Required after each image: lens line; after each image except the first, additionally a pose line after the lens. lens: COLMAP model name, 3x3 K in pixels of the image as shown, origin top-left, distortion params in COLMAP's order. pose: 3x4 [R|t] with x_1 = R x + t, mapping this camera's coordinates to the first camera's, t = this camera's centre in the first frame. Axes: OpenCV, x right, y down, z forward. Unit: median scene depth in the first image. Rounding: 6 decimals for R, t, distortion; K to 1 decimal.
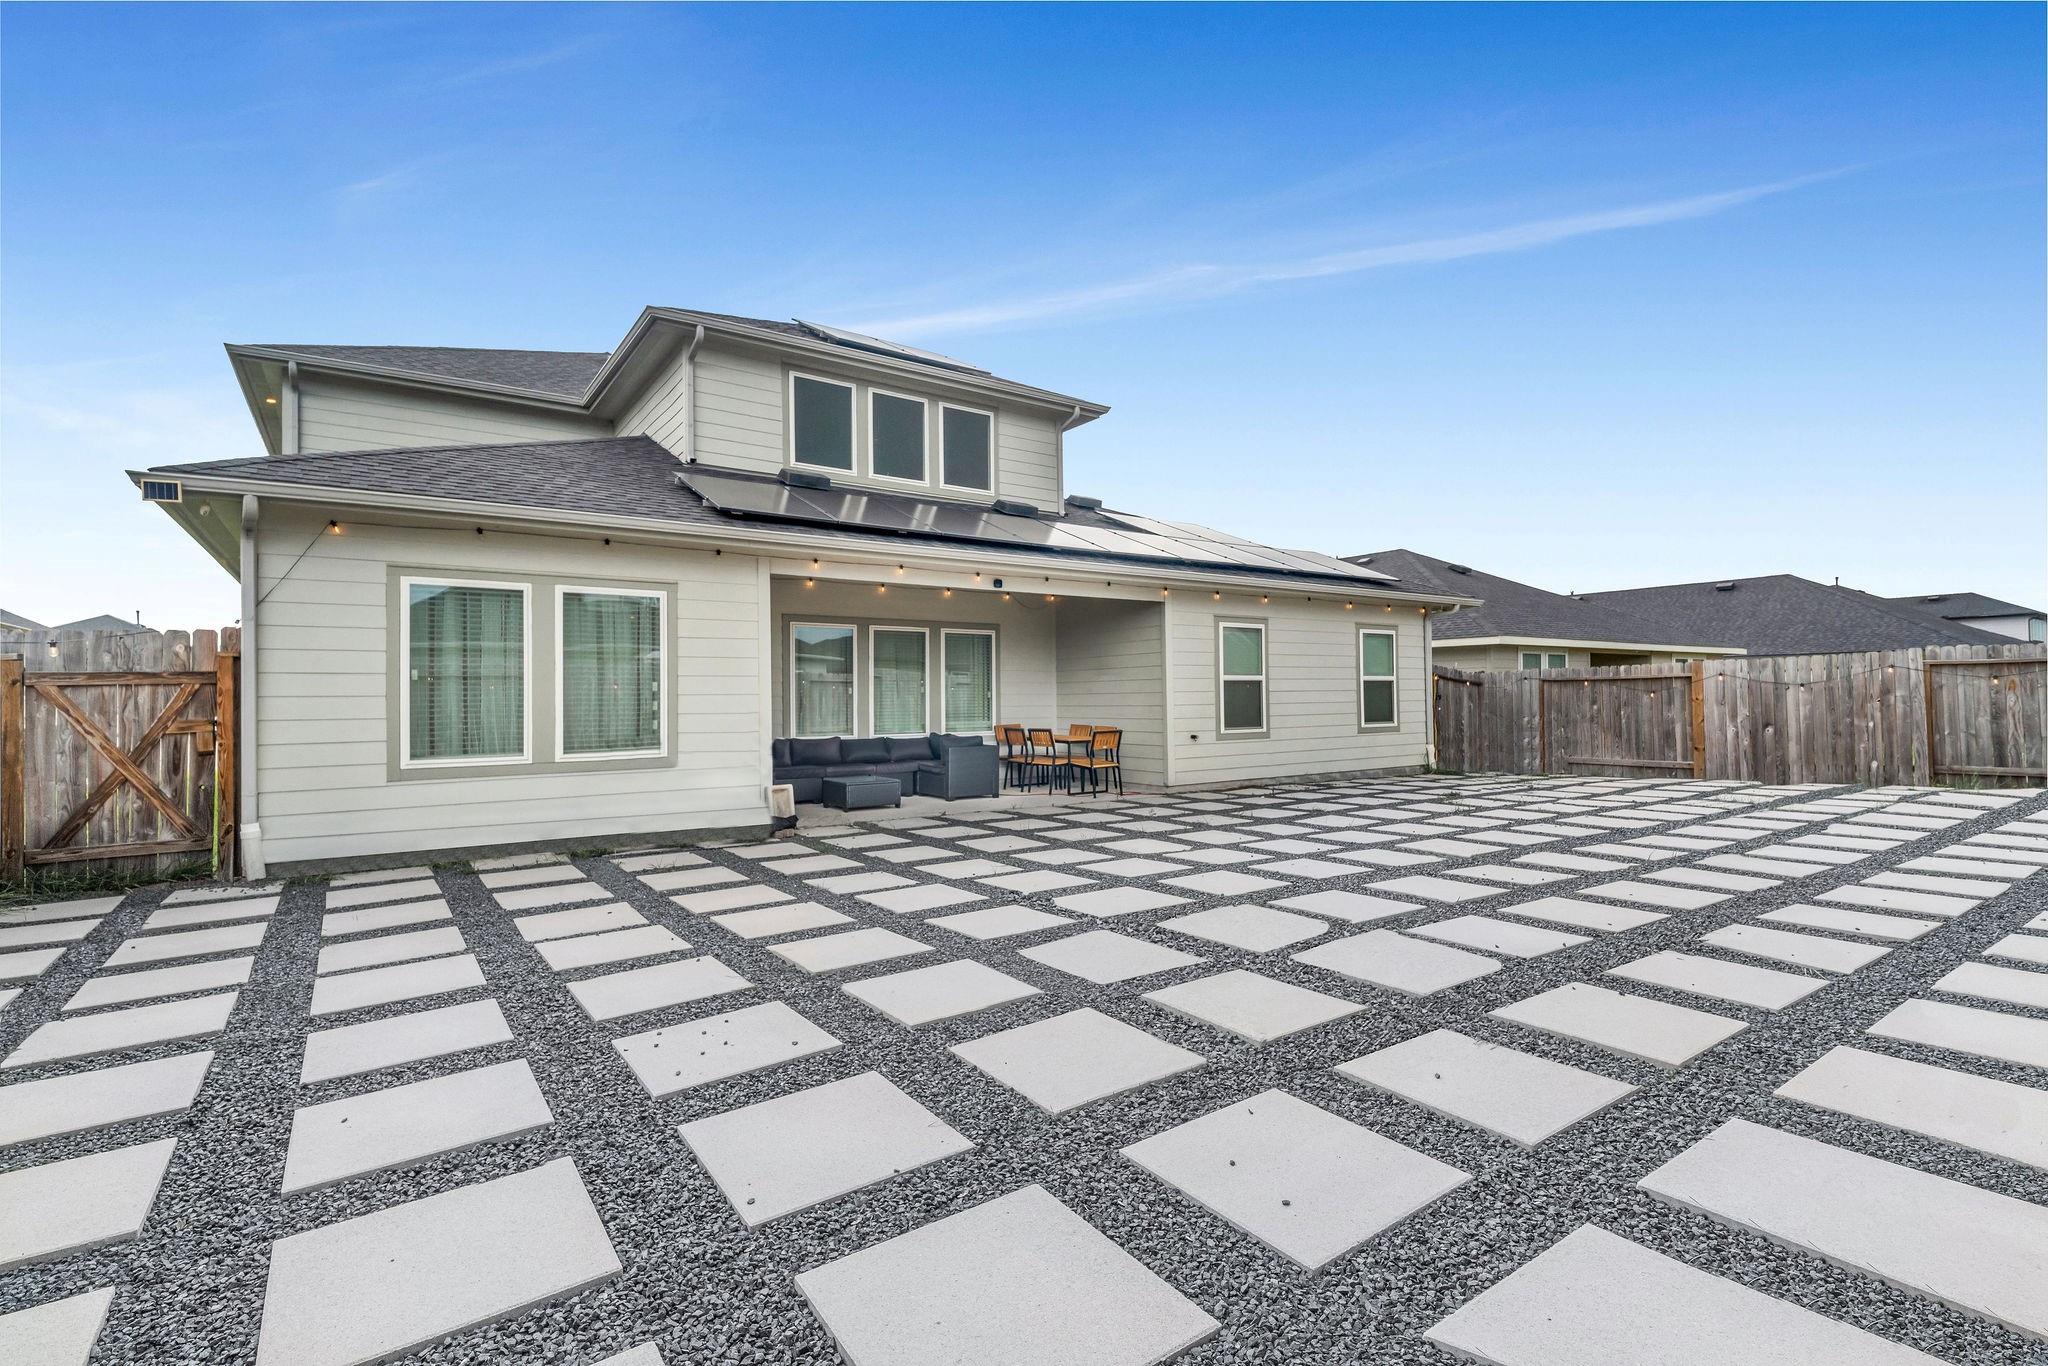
lens RADIAL K [[945.2, 0, 1024.0], [0, 945.2, 683.0], [0, 0, 1]] dist [-0.003931, -0.000515]
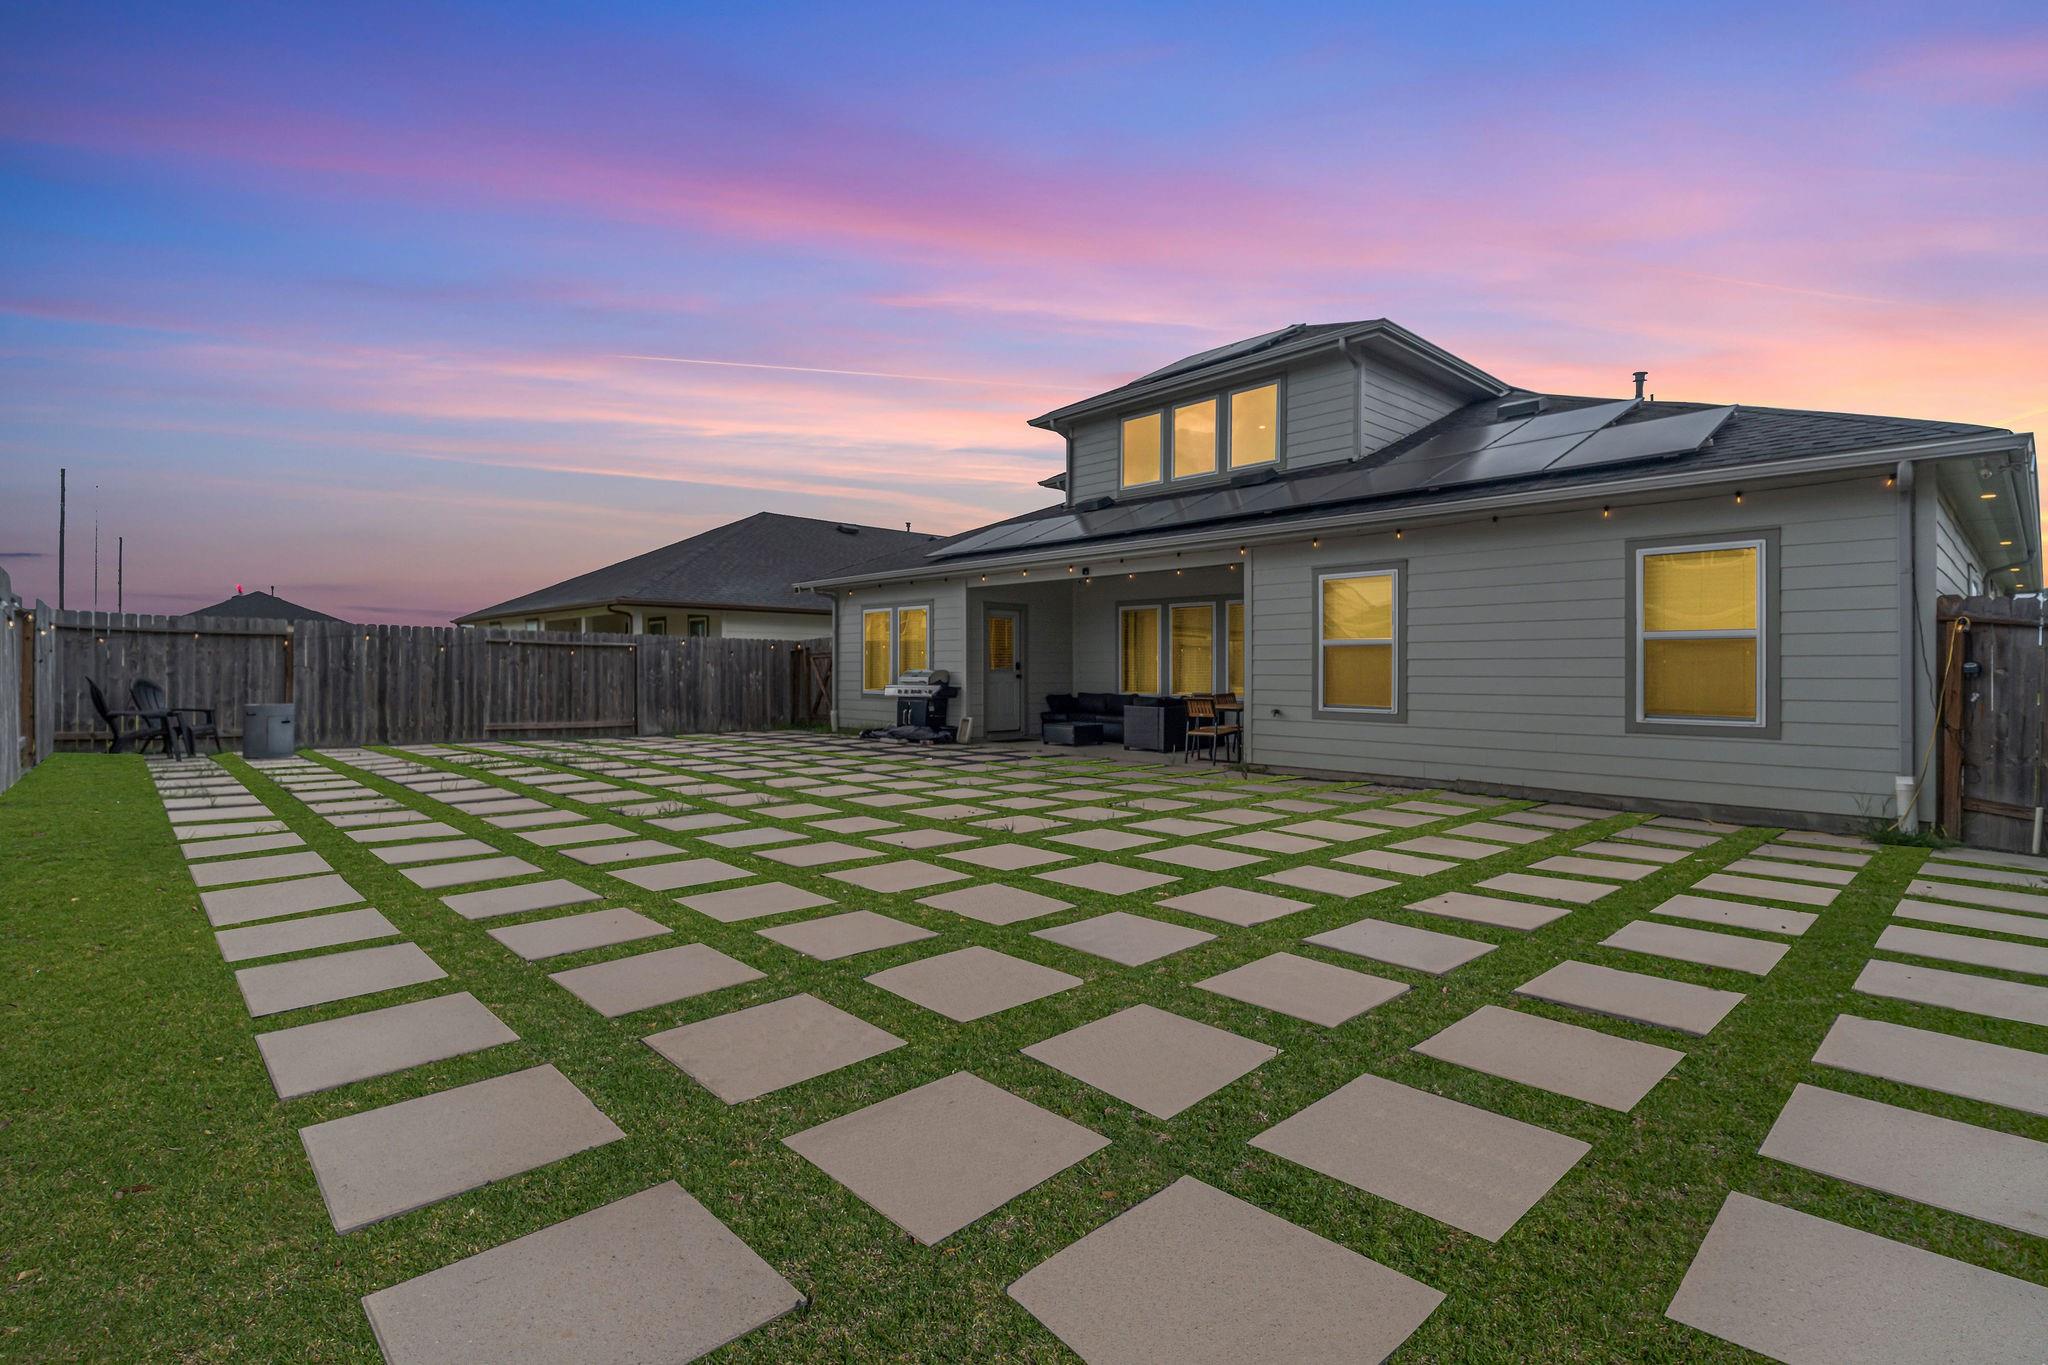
lens RADIAL K [[939.4, 0, 1010.3], [0, 939.4, 740.6], [0, 0, 1]] dist [-0.014553, 0.000077]
pose [[0.129787, 0.084235, -0.987957, 1.021523], [0.009577, 0.996232, 0.086199, 0.006518], [0.991496, -0.020649, 0.128491, 0.640498]]
